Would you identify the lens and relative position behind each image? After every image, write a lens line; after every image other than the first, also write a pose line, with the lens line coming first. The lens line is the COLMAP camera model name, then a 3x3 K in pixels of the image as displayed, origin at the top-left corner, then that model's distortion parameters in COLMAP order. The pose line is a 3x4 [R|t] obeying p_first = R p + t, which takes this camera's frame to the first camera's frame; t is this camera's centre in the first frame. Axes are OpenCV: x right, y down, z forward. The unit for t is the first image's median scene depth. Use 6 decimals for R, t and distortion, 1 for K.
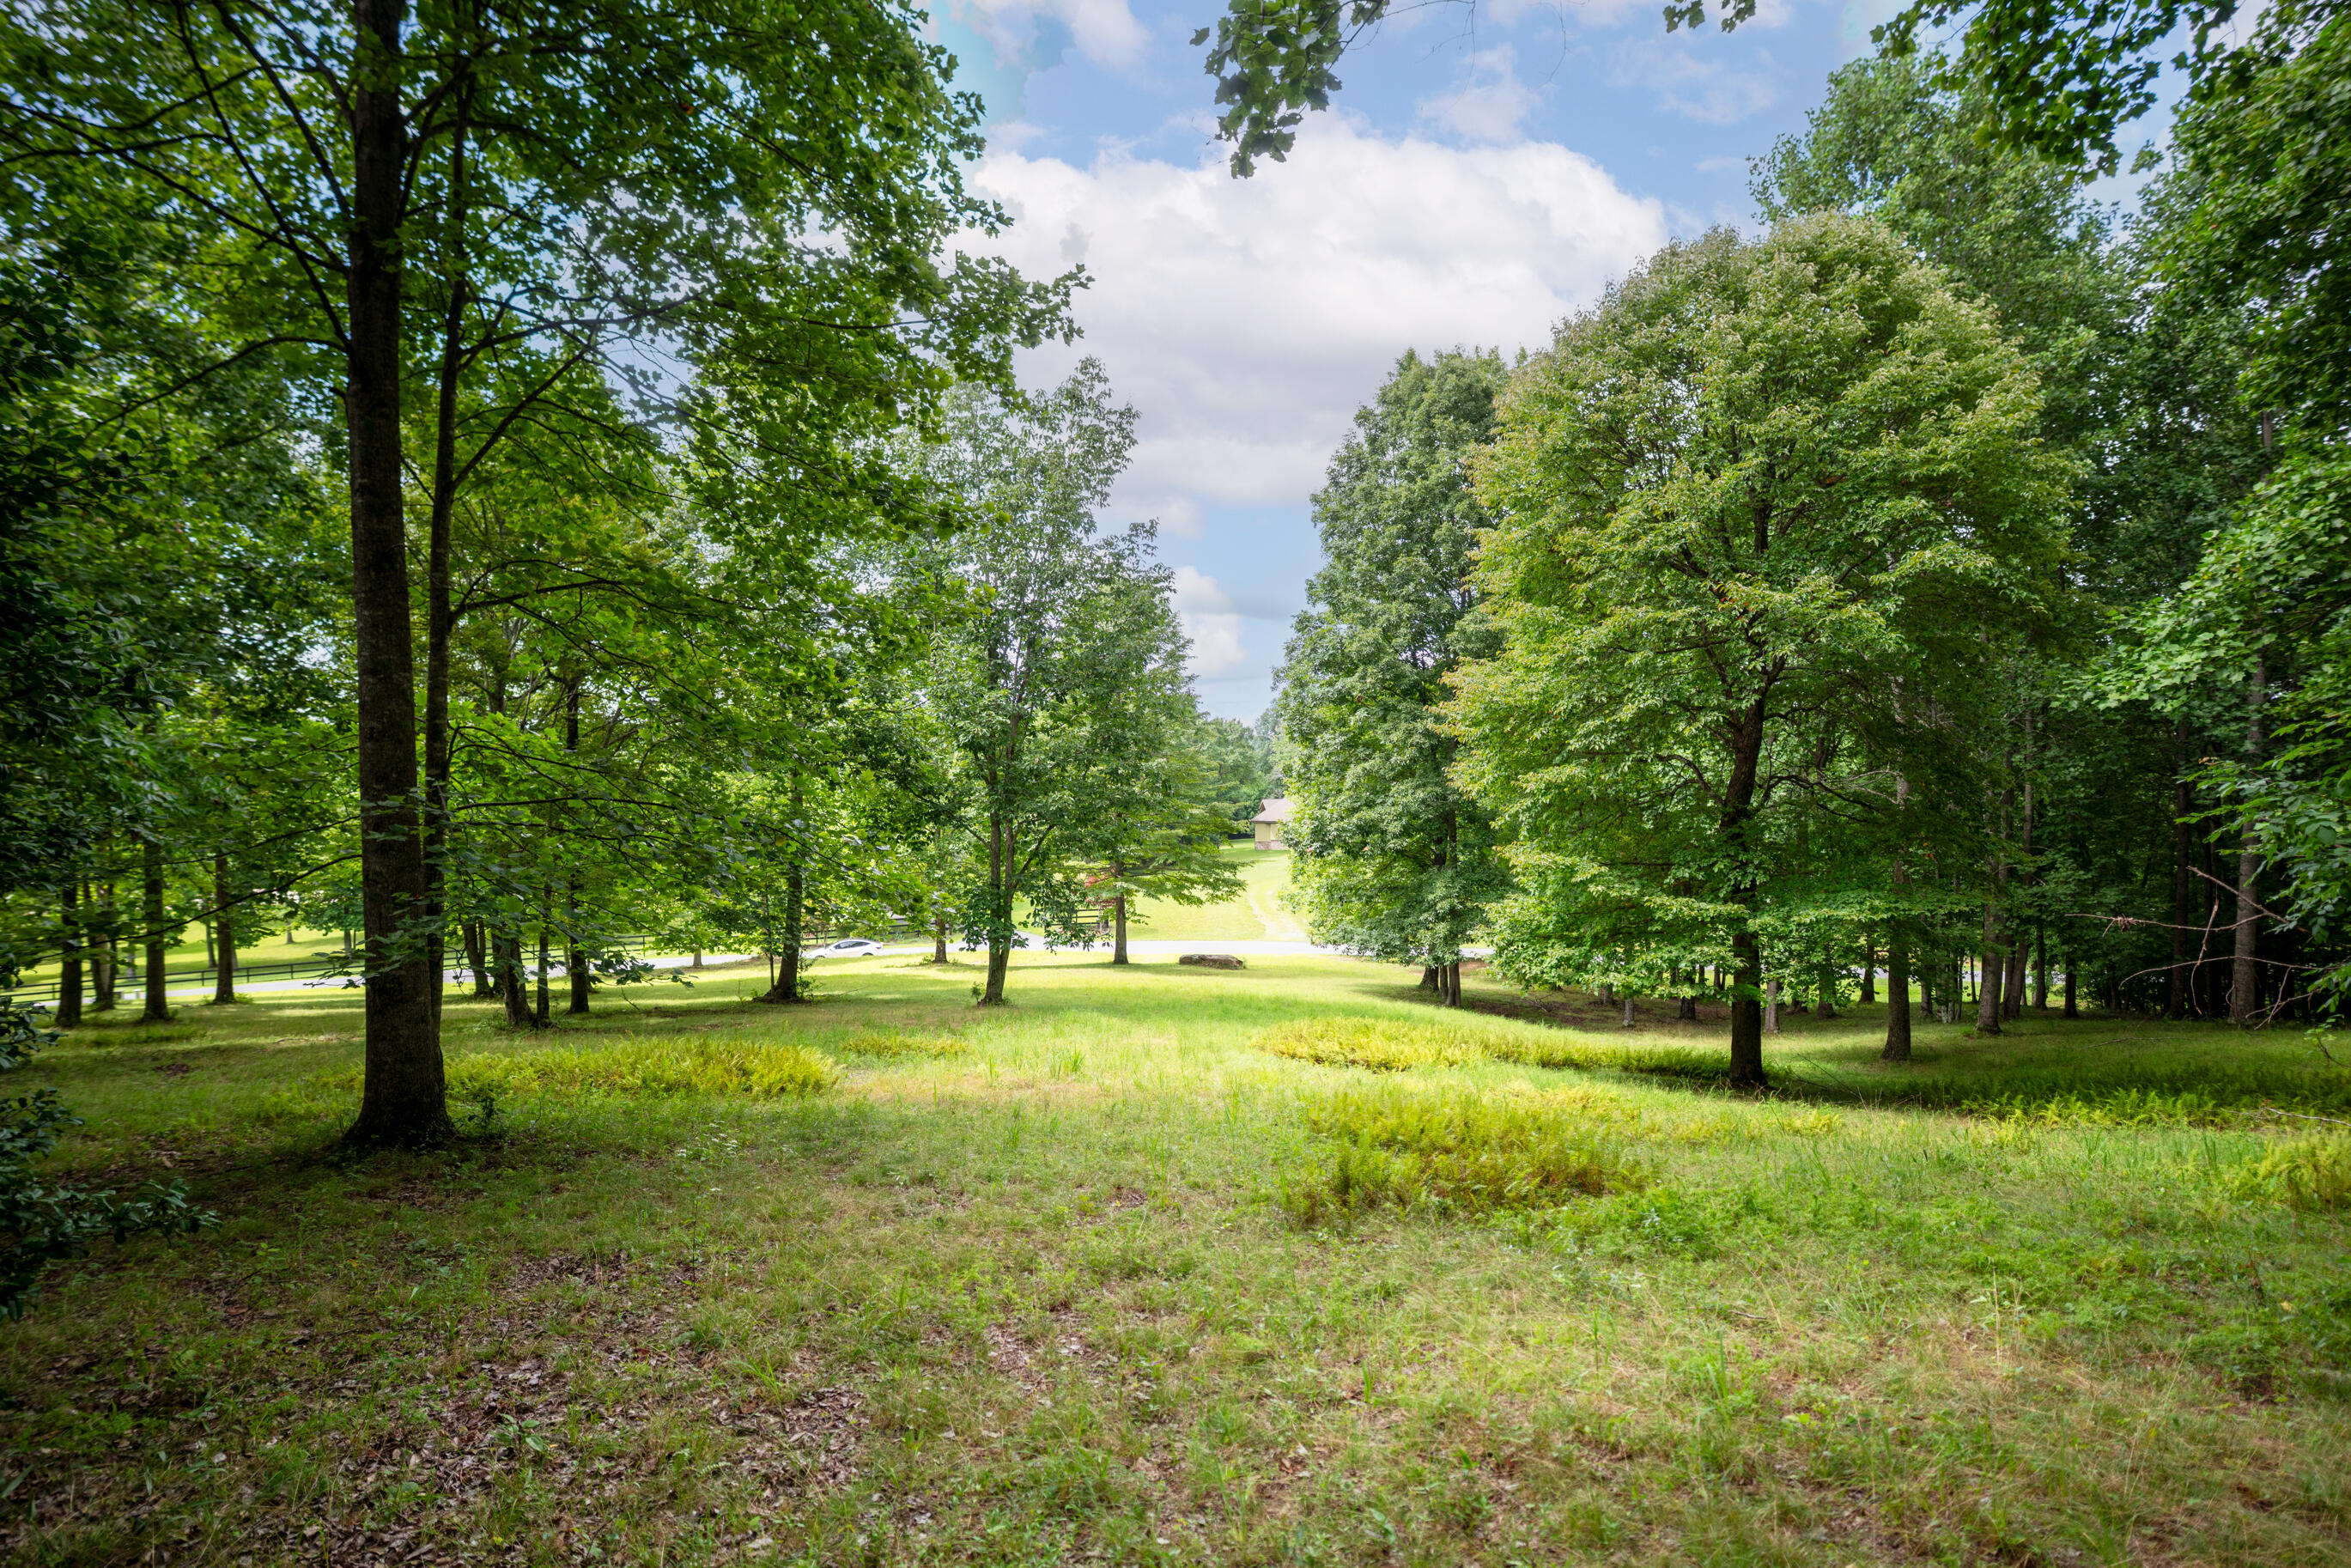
lens RADIAL K [[1241.3, 0, 1171.5], [0, 1241.3, 820.6], [0, 0, 1]] dist [-0.055563, 0.034680]
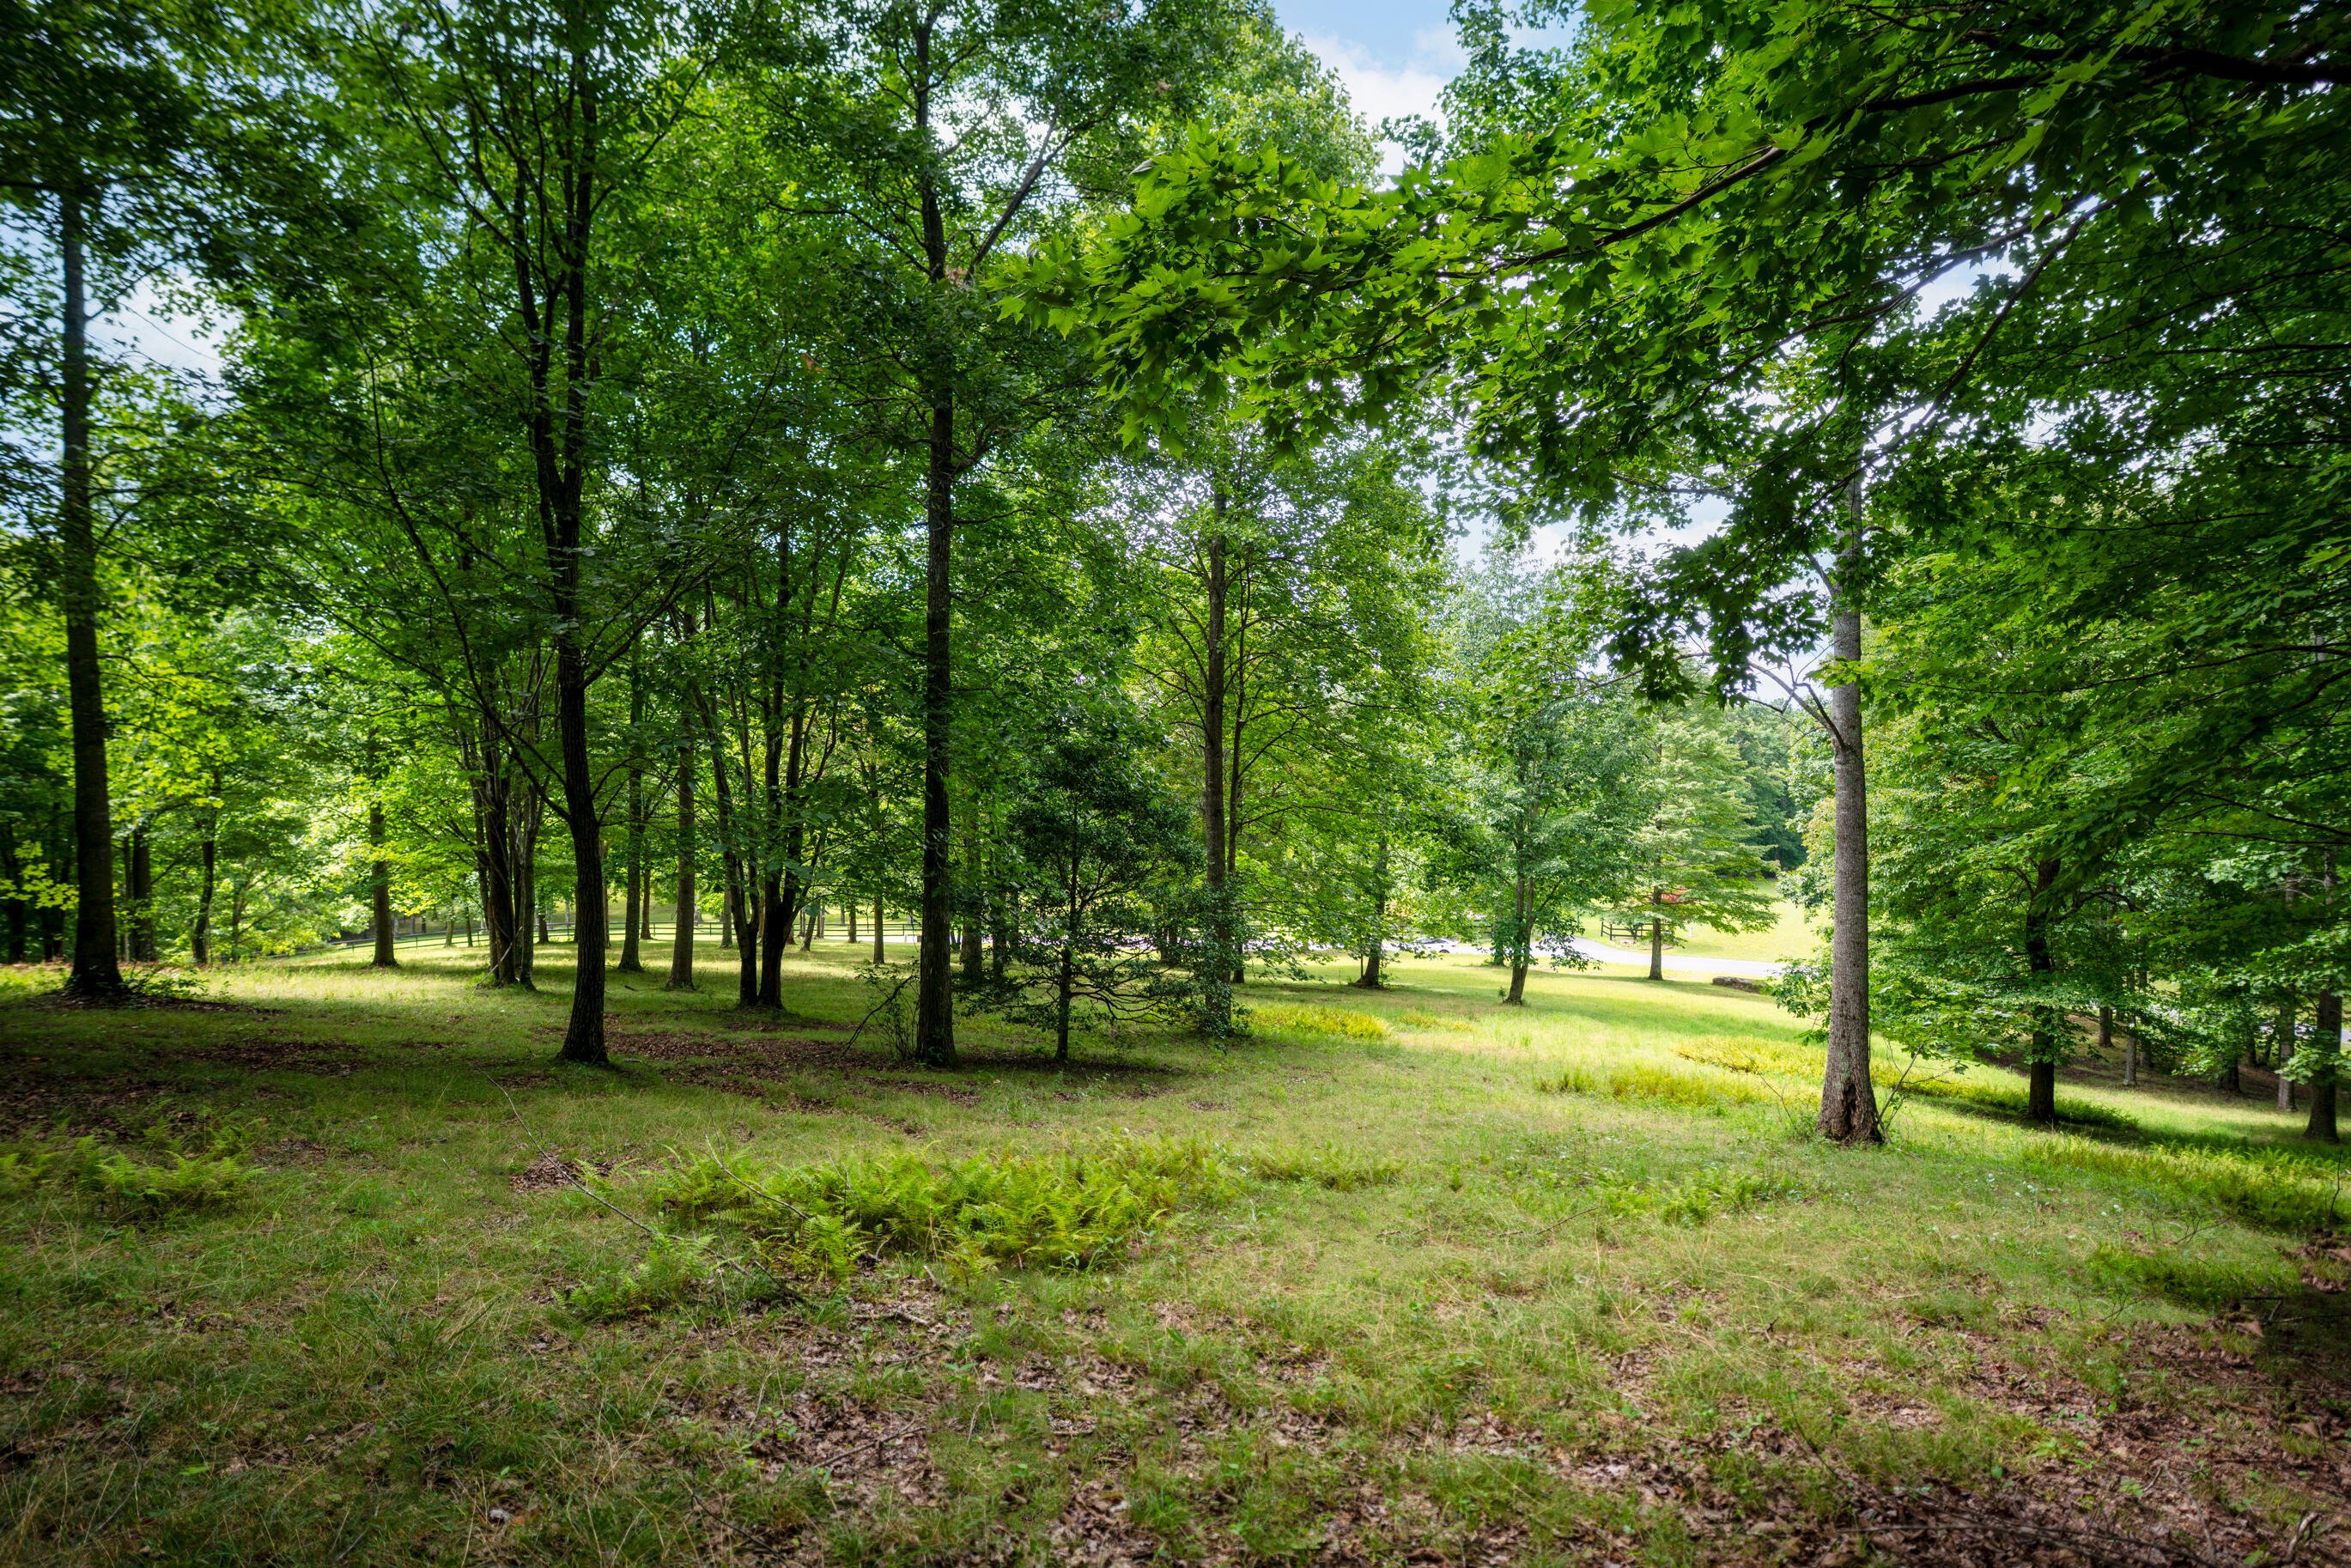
lens RADIAL K [[1241.3, 0, 1171.5], [0, 1241.3, 820.6], [0, 0, 1]] dist [-0.055563, 0.034680]
pose [[0.890268, 0.034147, -0.454155, 0.133330], [-0.030826, 0.999416, 0.014717, -0.063234], [0.454392, 0.000898, 0.890801, -0.398365]]
